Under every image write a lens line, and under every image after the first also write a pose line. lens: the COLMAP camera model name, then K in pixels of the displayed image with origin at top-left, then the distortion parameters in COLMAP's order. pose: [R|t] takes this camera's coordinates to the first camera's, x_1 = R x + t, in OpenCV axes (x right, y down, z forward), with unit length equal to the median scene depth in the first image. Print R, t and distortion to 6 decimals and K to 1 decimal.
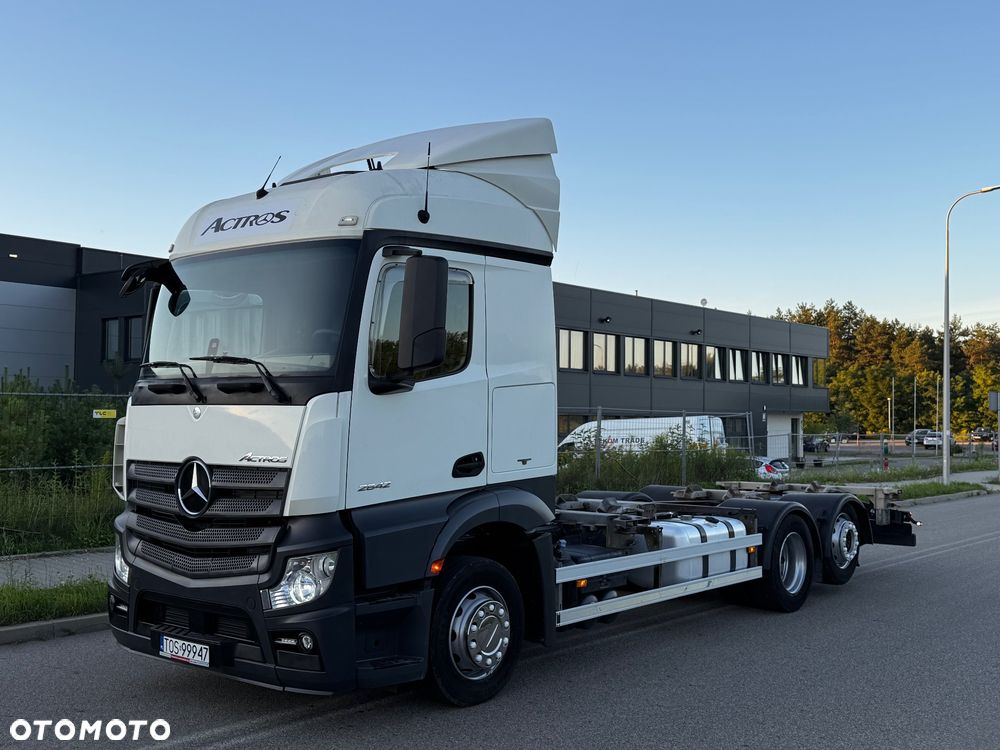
lens RADIAL K [[1049.2, 0, 500.5], [0, 1049.2, 378.5], [0, 0, 1]] dist [0.199146, -0.422262]
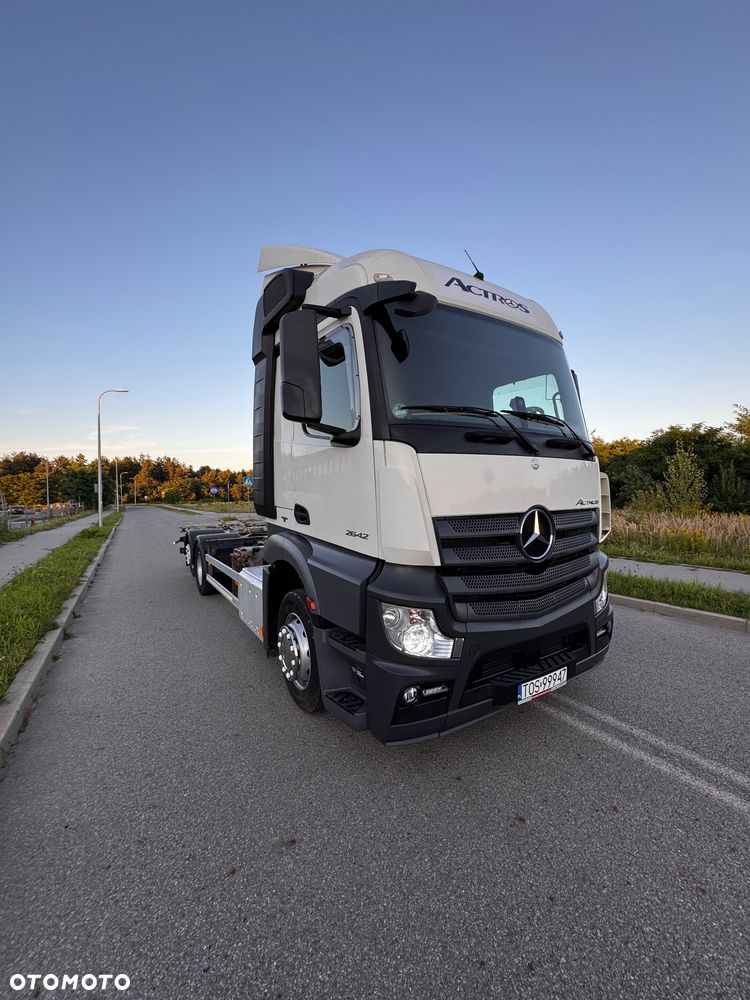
lens RADIAL K [[403.6, 0, 375.0], [0, 403.6, 500.0], [0, 0, 1]] dist [-0.000920, -0.000313]
pose [[0.312908, -0.025169, 0.949450, -0.670430], [-0.013763, 0.999424, 0.031029, 0.053835], [-0.949684, -0.022777, 0.312381, 0.955426]]
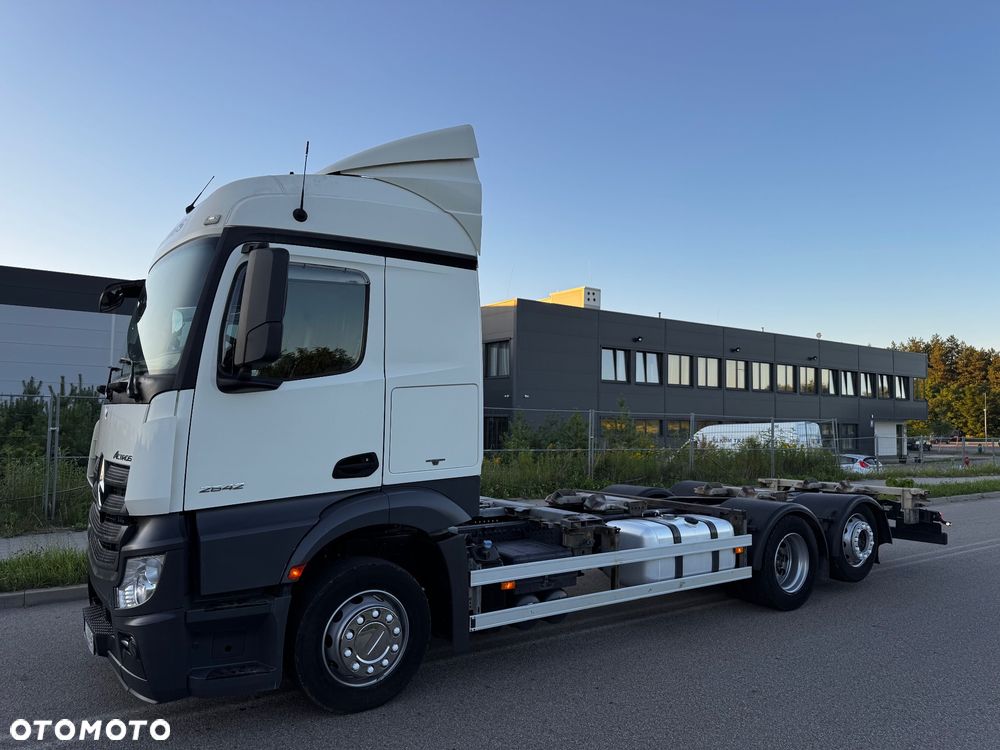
lens RADIAL K [[699.7, 0, 502.3], [0, 699.7, 377.6], [0, 0, 1]] dist [0.103129, -0.148091]
pose [[0.967679, -0.008977, -0.252025, 0.259804], [0.002443, 0.999653, -0.026226, 0.016462], [0.252173, 0.024763, 0.967365, 0.379873]]
